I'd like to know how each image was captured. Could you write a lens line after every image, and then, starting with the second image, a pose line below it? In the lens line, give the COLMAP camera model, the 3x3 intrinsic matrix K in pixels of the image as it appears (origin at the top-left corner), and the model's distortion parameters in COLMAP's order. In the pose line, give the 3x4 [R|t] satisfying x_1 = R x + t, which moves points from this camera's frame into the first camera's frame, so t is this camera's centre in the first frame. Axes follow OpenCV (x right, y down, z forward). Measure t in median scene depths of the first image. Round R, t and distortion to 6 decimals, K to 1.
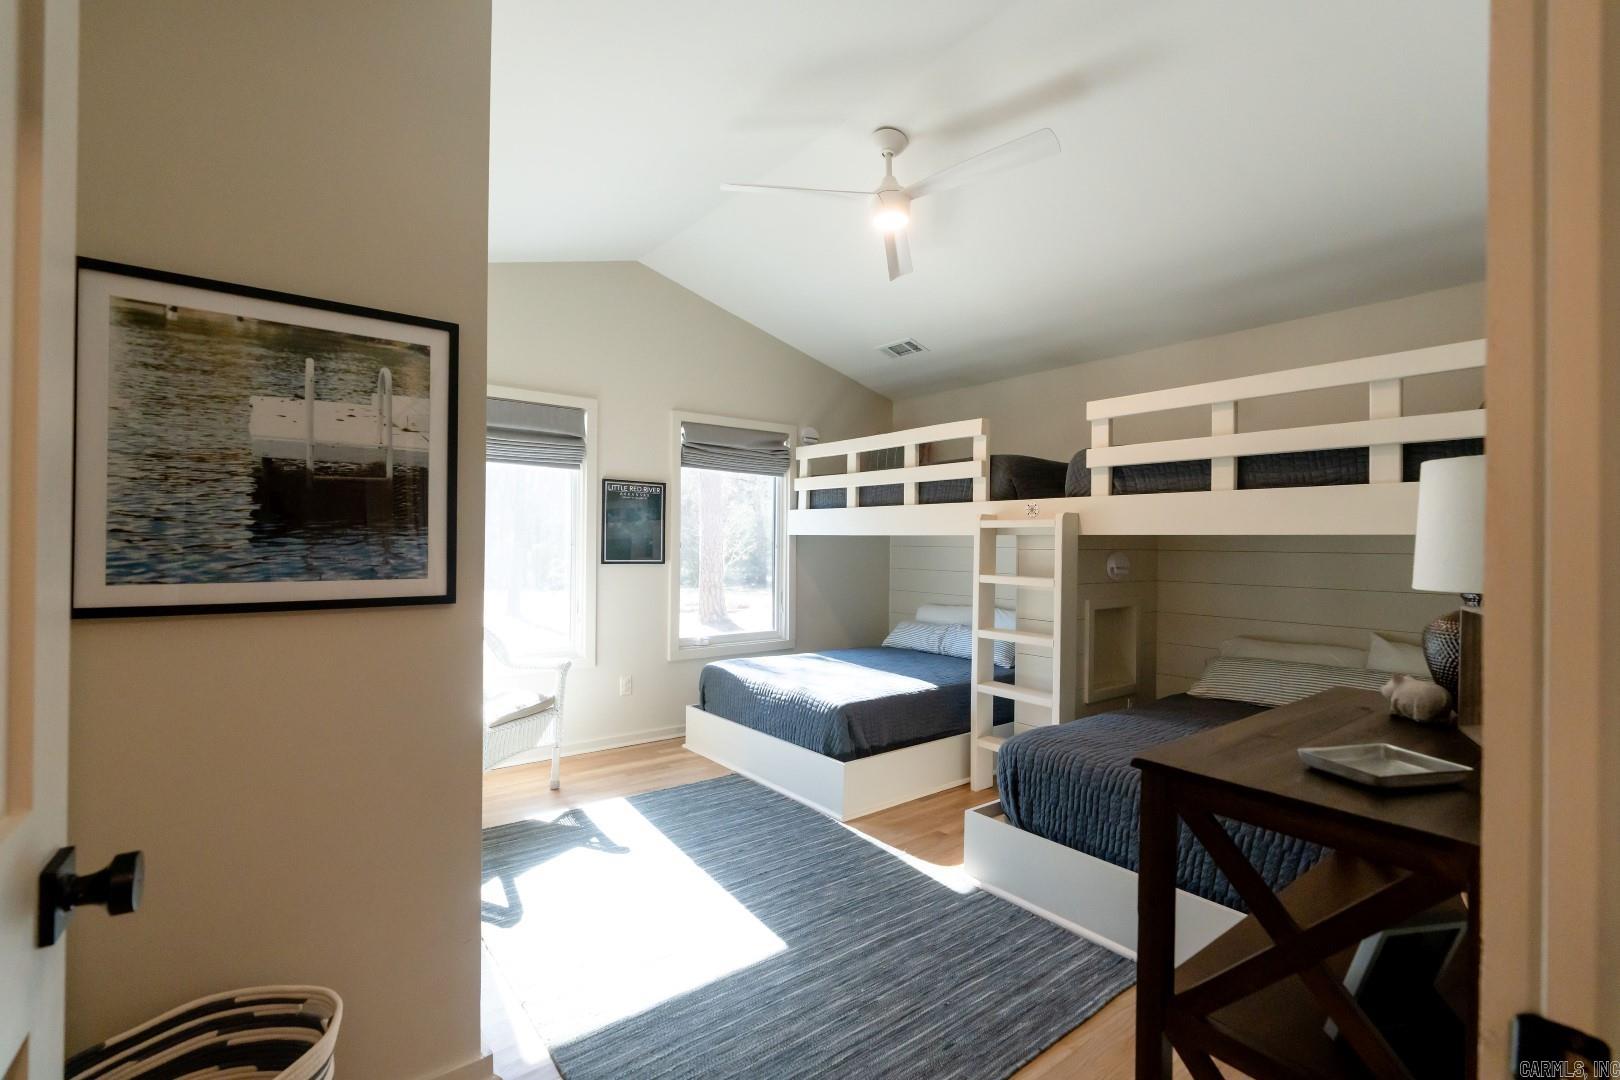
lens RADIAL K [[716.6, 0, 808.4], [0, 716.6, 540.4], [0, 0, 1]] dist [-0.011192, 0.003821]
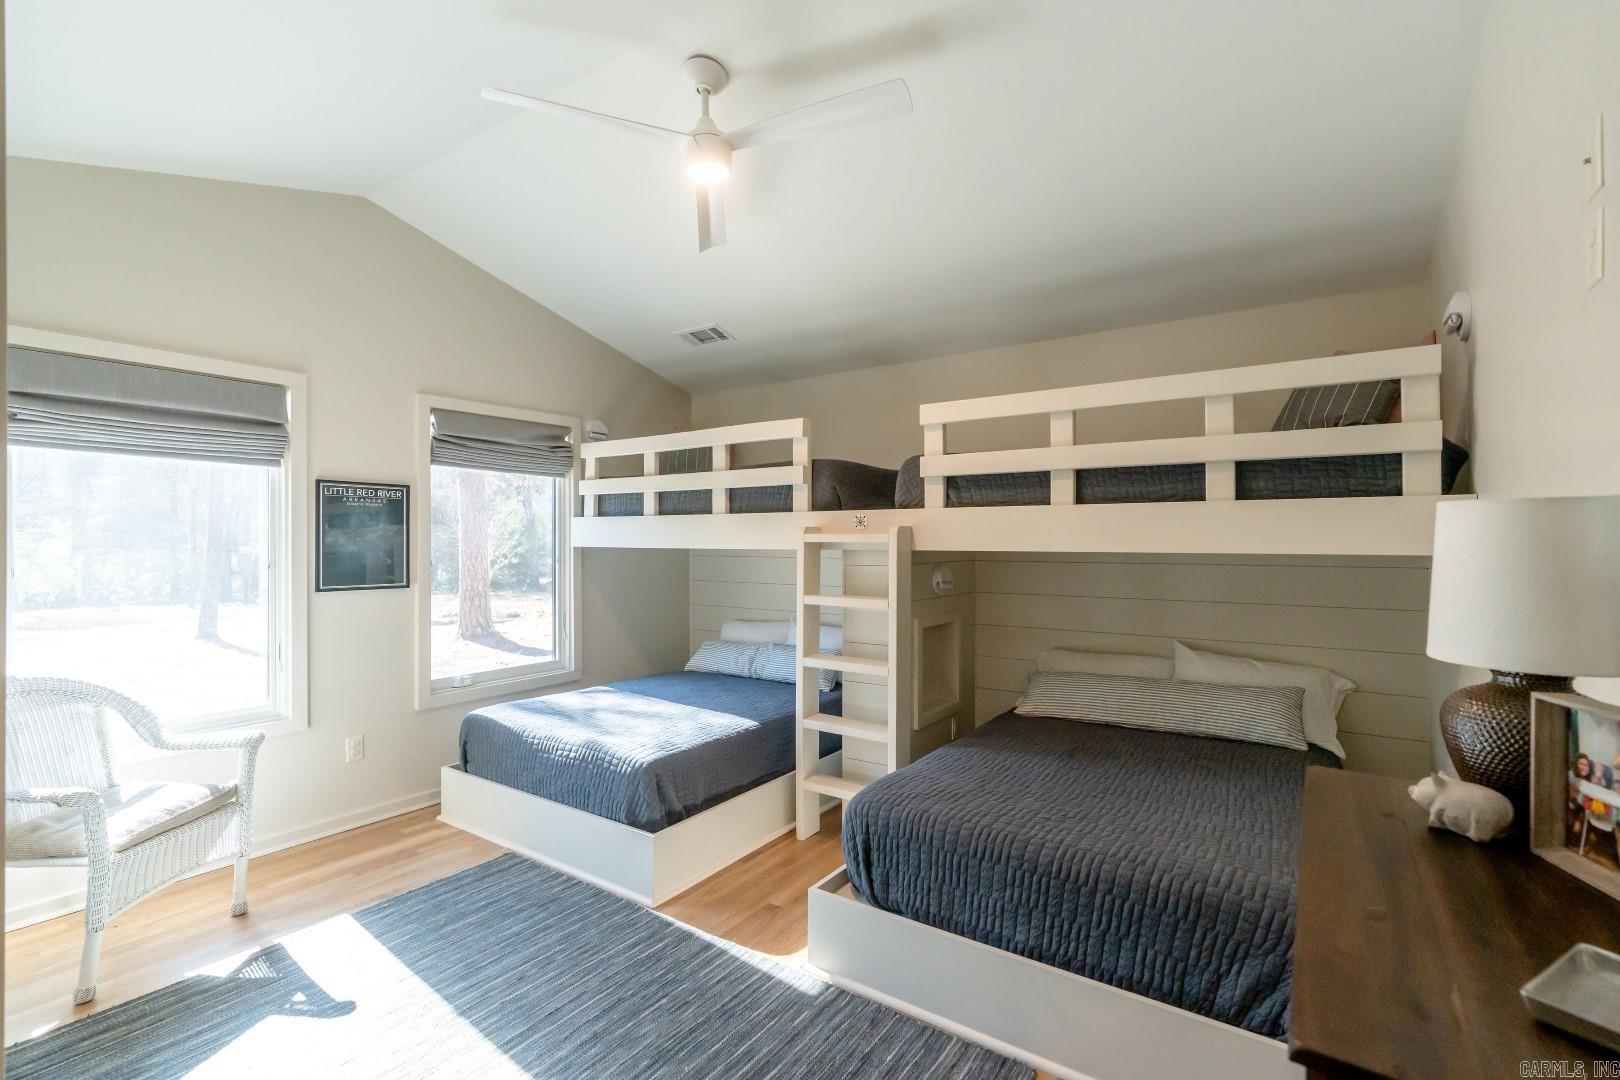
lens RADIAL K [[716.6, 0, 804.5], [0, 716.6, 536.4], [0, 0, 1]] dist [-0.011192, 0.003821]
pose [[0.955742, -0.011045, 0.293999, -0.020707], [0.010603, 0.999939, 0.003097, -0.028862], [-0.294016, 0.000157, 0.955801, 0.162842]]
